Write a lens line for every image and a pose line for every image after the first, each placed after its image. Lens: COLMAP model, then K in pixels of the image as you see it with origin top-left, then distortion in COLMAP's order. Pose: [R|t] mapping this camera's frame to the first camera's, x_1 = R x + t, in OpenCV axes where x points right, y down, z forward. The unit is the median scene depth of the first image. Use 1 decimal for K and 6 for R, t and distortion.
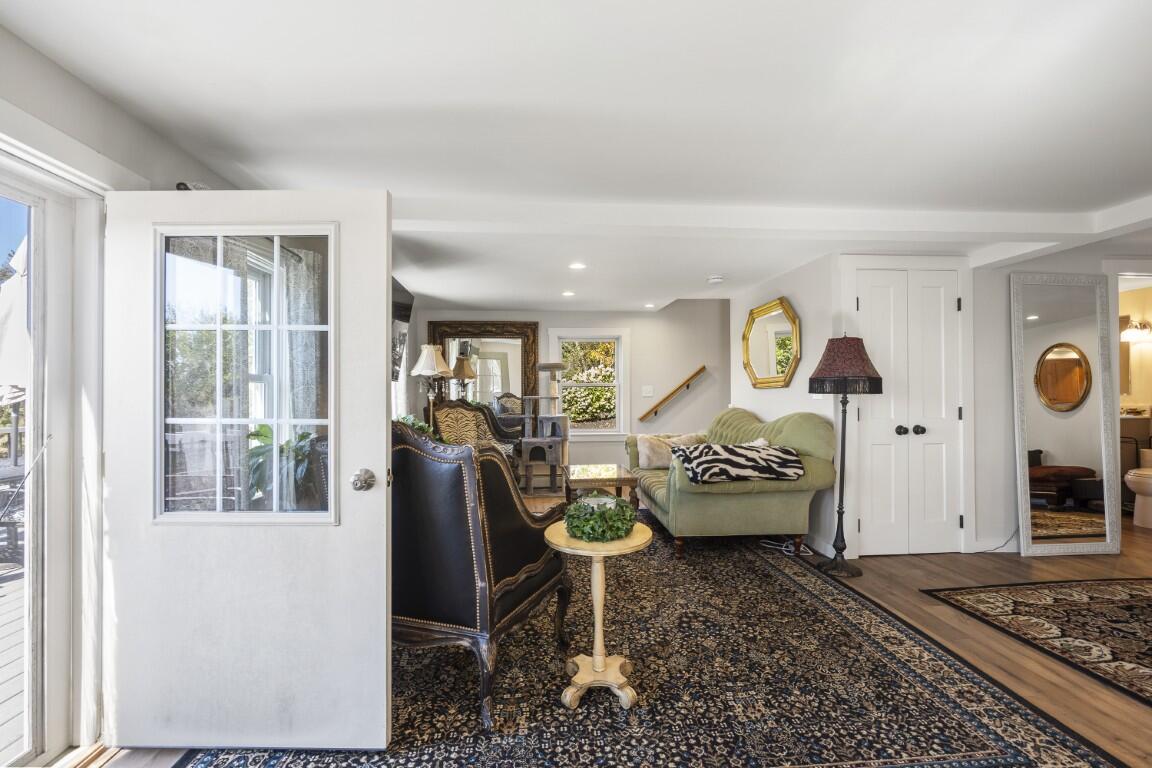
lens RADIAL K [[520.6, 0, 570.2], [0, 520.6, 388.8], [0, 0, 1]] dist [-0.001319, -0.000233]
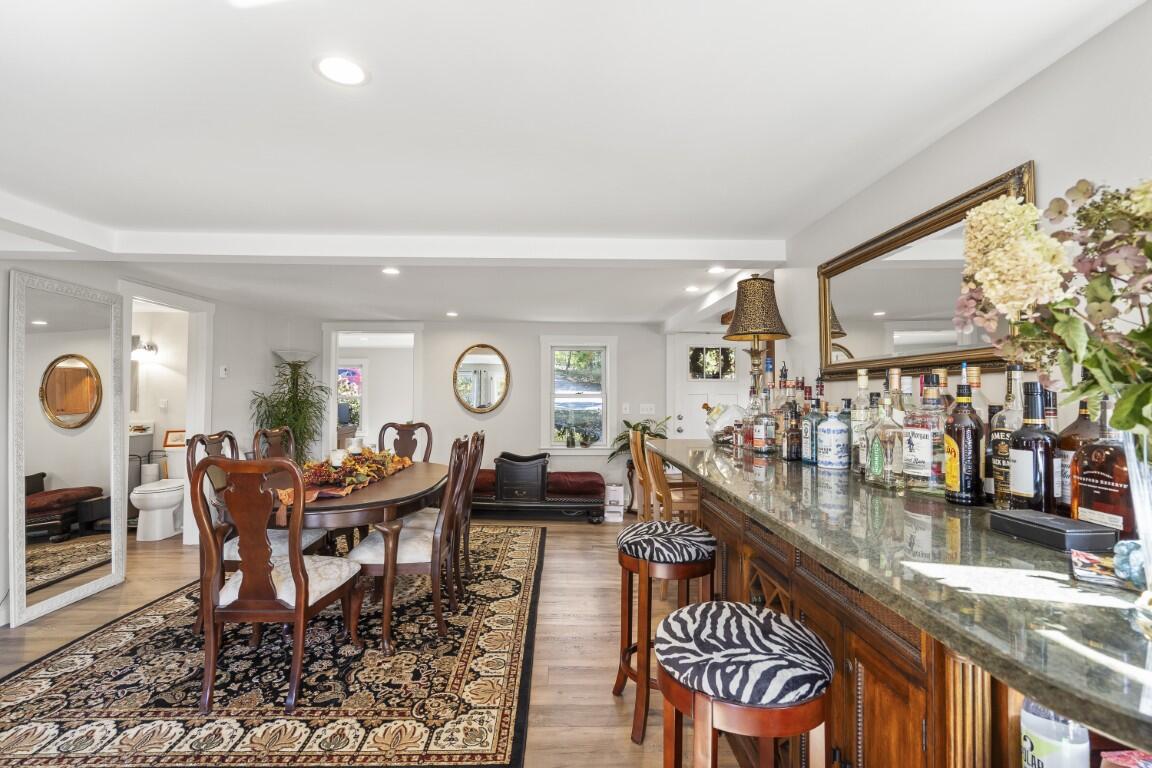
lens RADIAL K [[520.6, 0, 570.2], [0, 520.6, 388.8], [0, 0, 1]] dist [-0.001319, -0.000233]
pose [[0.048610, 0.017650, 0.998662, 0.147494], [-0.017826, 0.999700, -0.016800, -0.053752], [-0.998659, -0.016985, 0.048910, 0.153922]]
